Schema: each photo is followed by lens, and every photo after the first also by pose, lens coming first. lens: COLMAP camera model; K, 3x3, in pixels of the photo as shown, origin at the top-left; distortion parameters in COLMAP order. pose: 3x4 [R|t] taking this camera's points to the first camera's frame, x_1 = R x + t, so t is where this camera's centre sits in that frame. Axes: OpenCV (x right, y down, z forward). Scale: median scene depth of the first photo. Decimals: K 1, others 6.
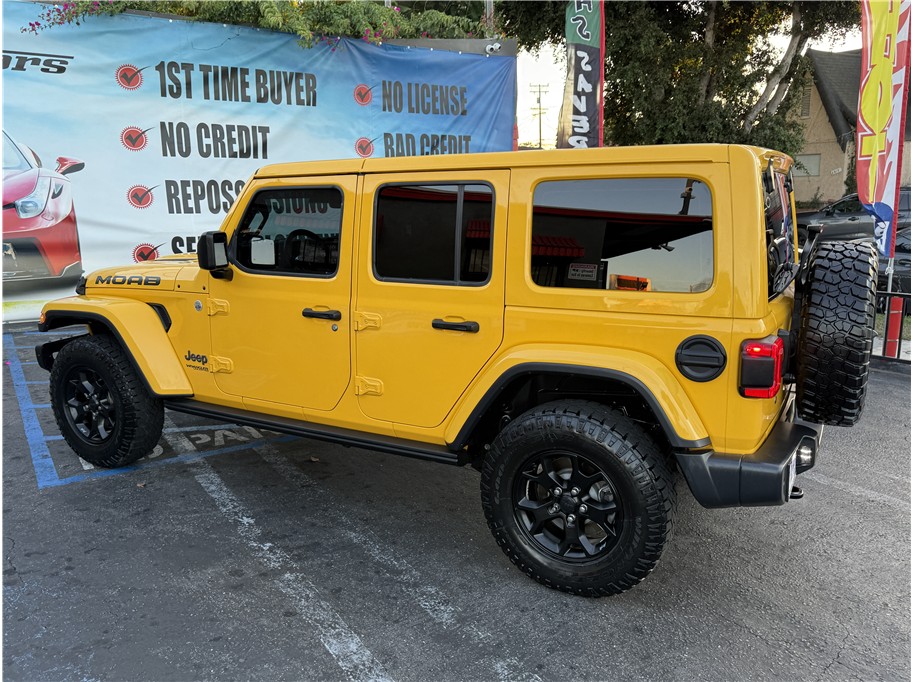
lens RADIAL K [[742.4, 0, 451.1], [0, 742.4, 334.8], [0, 0, 1]] dist [0.029240, -0.033716]
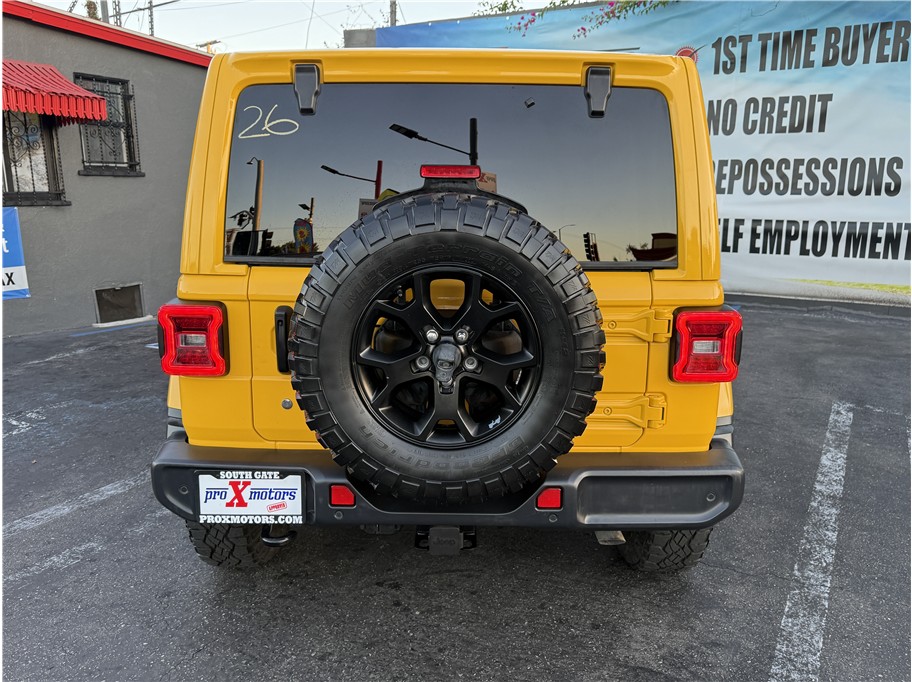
lens RADIAL K [[742.4, 0, 456.2], [0, 742.4, 342.4], [0, 0, 1]] dist [0.029240, -0.033716]
pose [[0.476824, 0.185136, -0.859281, 0.356990], [-0.174387, 0.978061, 0.113959, -0.026273], [0.861527, 0.095509, 0.498648, 0.248694]]
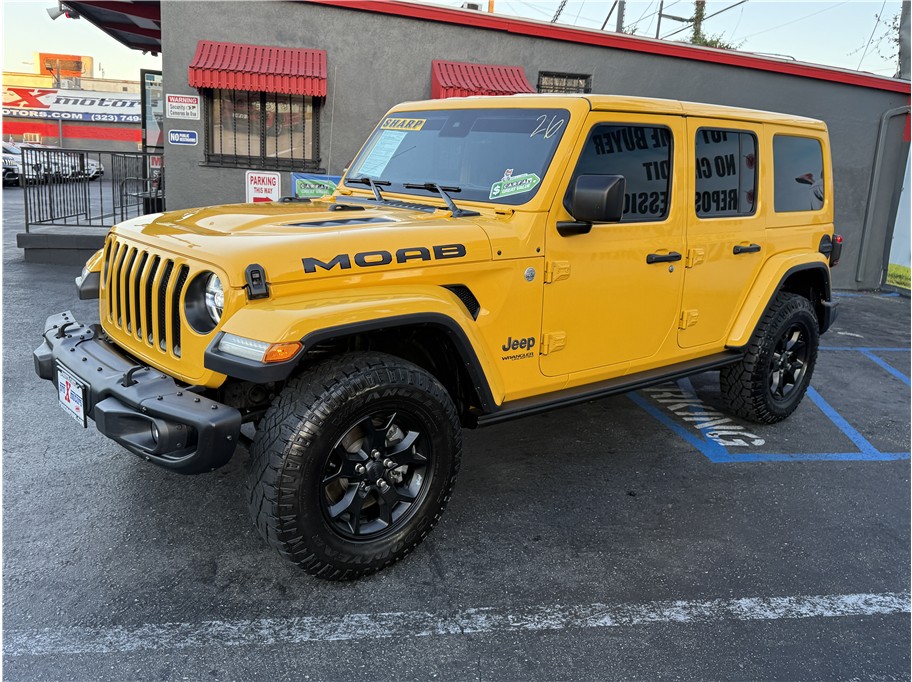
lens RADIAL K [[766.5, 0, 450.9], [0, 766.5, 334.3], [0, 0, 1]] dist [0.048559, -0.065037]
pose [[-0.387206, 0.188513, -0.902515, 0.412243], [-0.225197, 0.929890, 0.290847, -0.094294], [0.894068, 0.315861, -0.317607, 0.578990]]
